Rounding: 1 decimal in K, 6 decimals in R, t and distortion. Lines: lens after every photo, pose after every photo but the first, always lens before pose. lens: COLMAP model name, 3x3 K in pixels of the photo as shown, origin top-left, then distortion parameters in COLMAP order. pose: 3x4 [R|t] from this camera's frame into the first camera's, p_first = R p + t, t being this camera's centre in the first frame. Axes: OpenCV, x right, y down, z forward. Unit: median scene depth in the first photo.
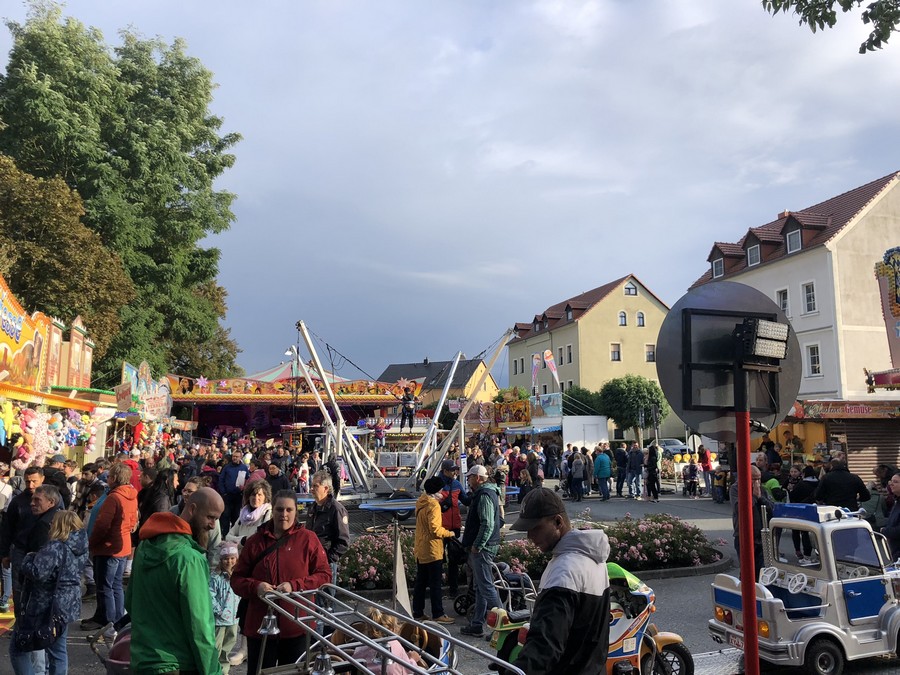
lens RADIAL K [[724.8, 0, 450.0], [0, 724.8, 337.5], [0, 0, 1]] dist [-0.004085, -0.006781]
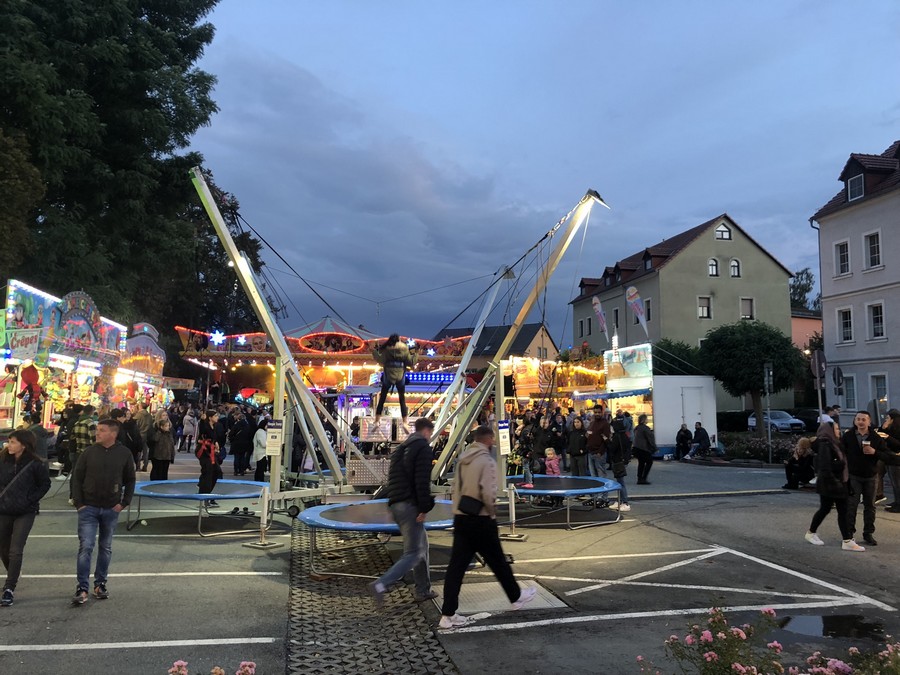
lens RADIAL K [[724.8, 0, 450.0], [0, 724.8, 337.5], [0, 0, 1]] dist [-0.004085, -0.006781]
pose [[0.996279, 0.006666, -0.085925, 0.011889], [-0.003437, 0.999284, 0.037673, 0.033526], [0.086114, -0.037238, 0.995589, 0.197534]]
